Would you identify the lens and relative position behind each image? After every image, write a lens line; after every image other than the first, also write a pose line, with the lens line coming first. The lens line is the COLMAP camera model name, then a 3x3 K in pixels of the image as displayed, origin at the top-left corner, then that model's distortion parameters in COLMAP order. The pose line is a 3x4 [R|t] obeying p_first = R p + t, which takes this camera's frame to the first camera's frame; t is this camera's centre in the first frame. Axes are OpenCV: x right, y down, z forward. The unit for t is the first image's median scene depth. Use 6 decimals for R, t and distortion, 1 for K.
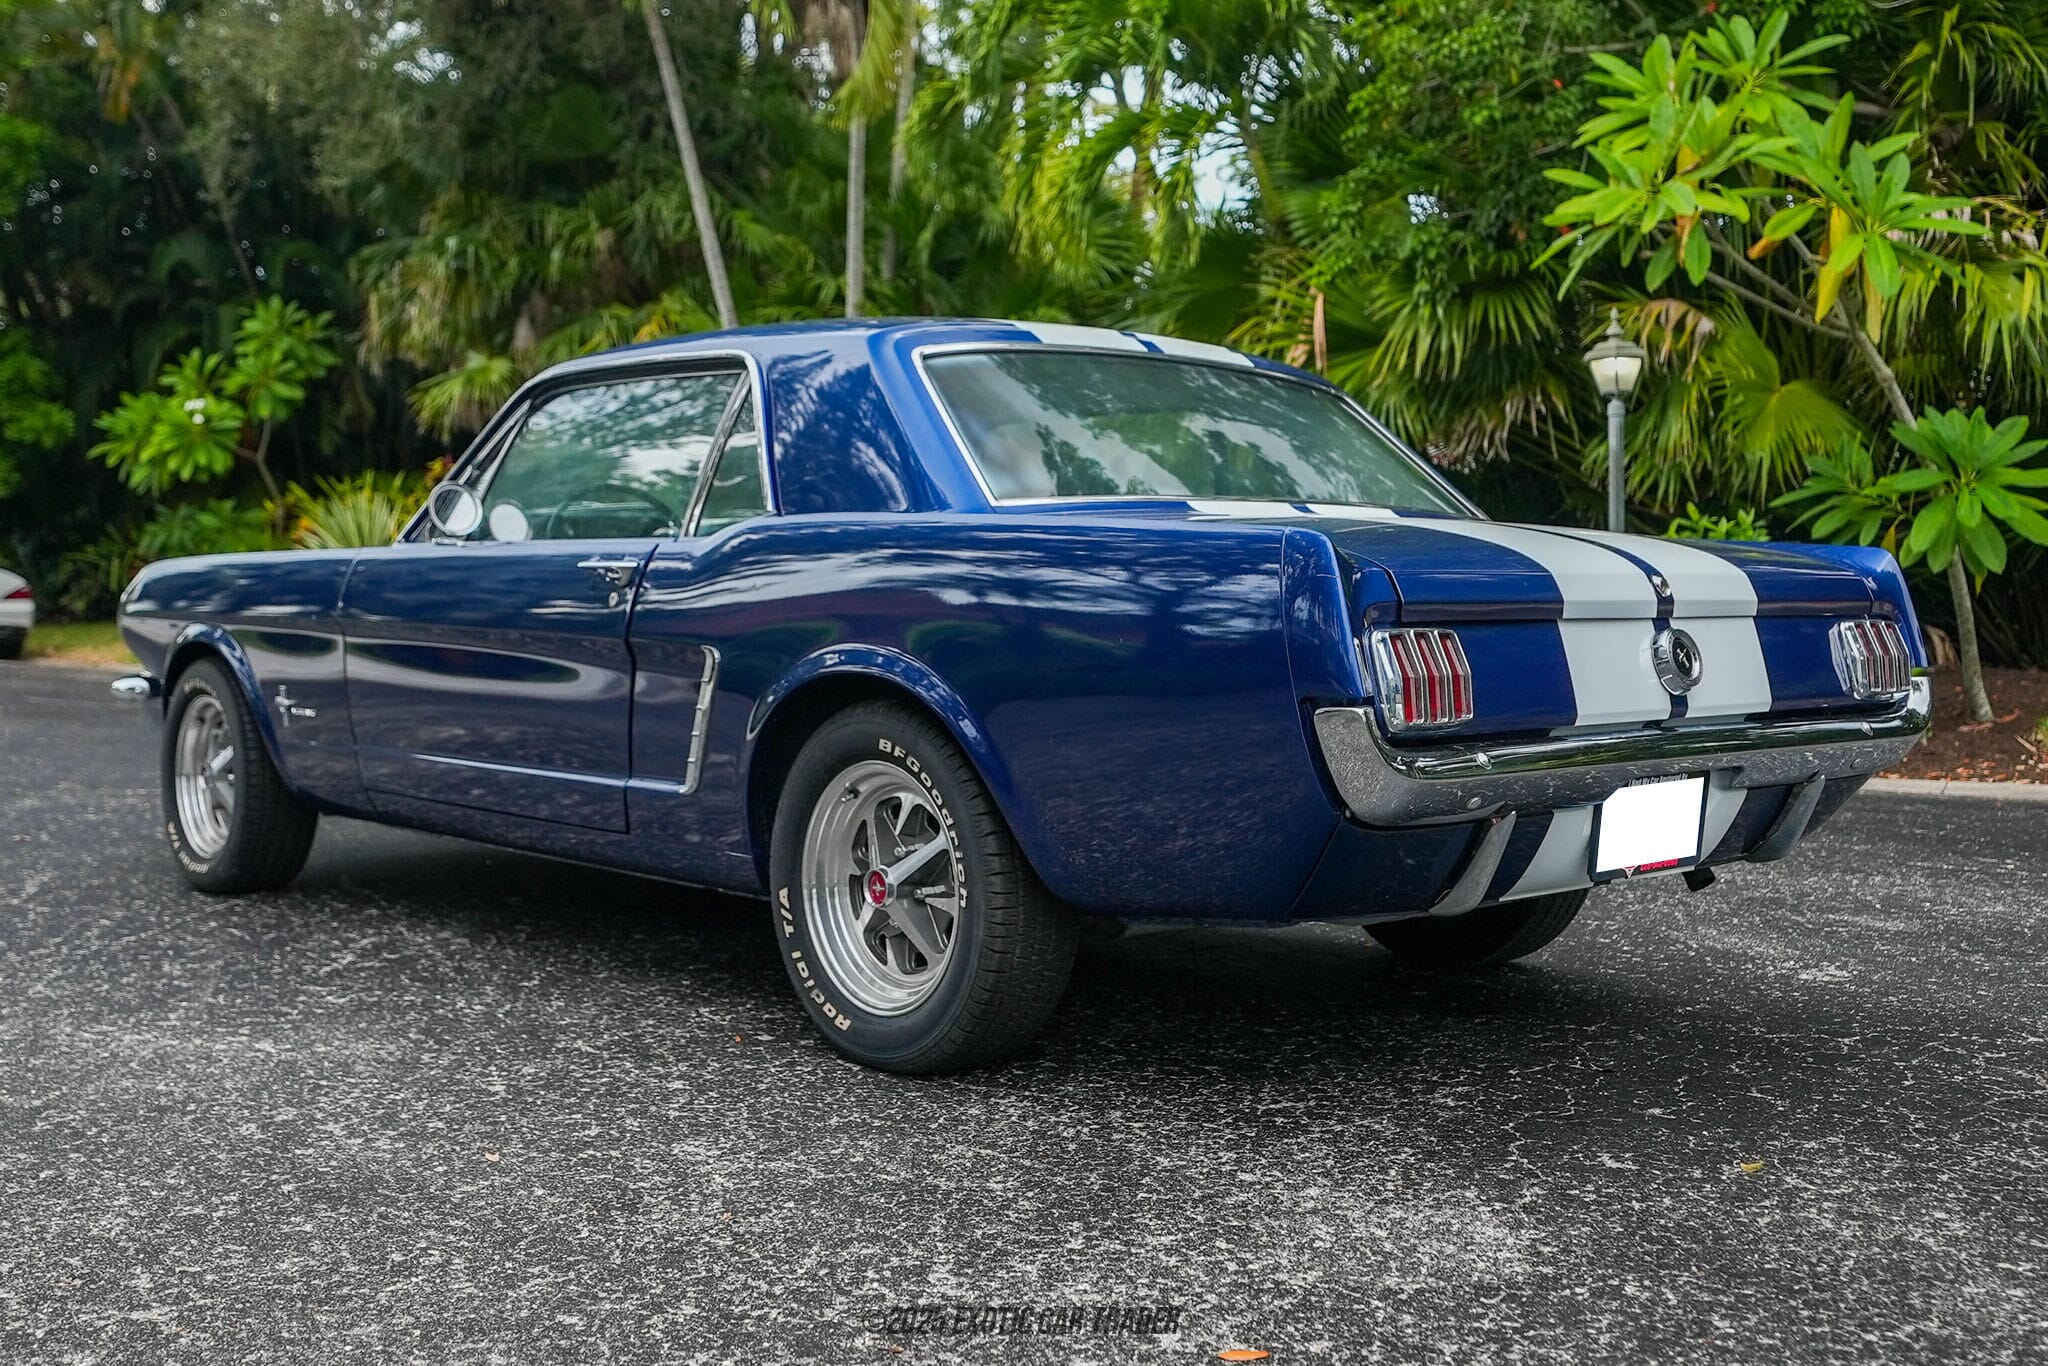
lens RADIAL K [[2130.8, 0, 1021.8], [0, 2130.8, 616.8], [0, 0, 1]] dist [-0.009992, 0.124546]
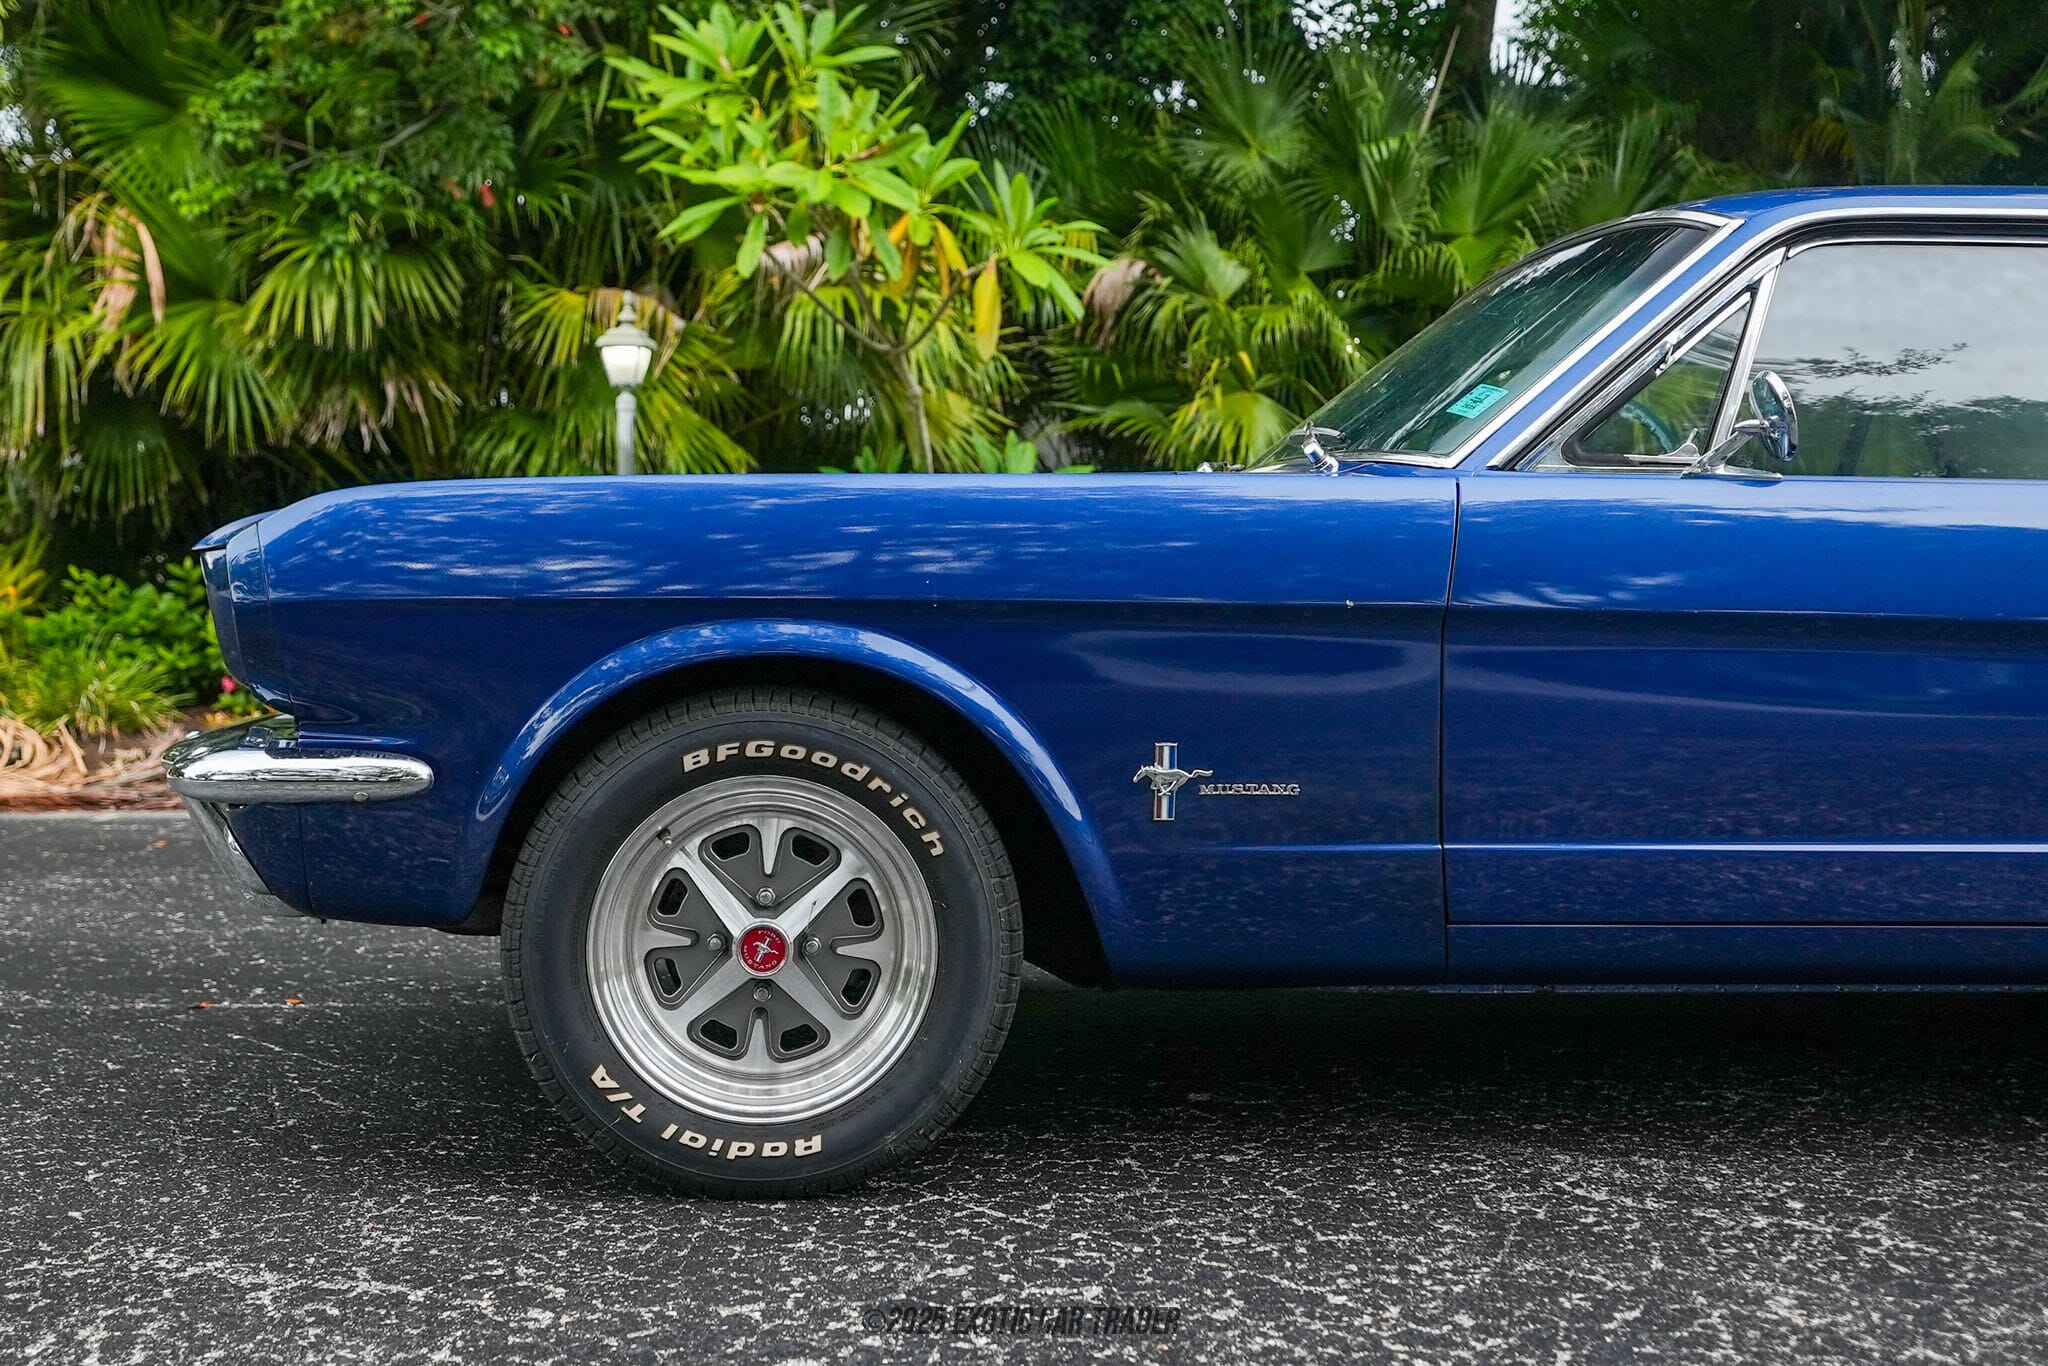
lens RADIAL K [[2130.8, 0, 1021.8], [0, 2130.8, 616.8], [0, 0, 1]] dist [-0.009992, 0.124546]
pose [[0.616804, 0.003430, 0.787109, -1.119508], [0.006025, 0.999941, -0.009079, 0.009819], [-0.787094, 0.010342, 0.616747, 1.042363]]
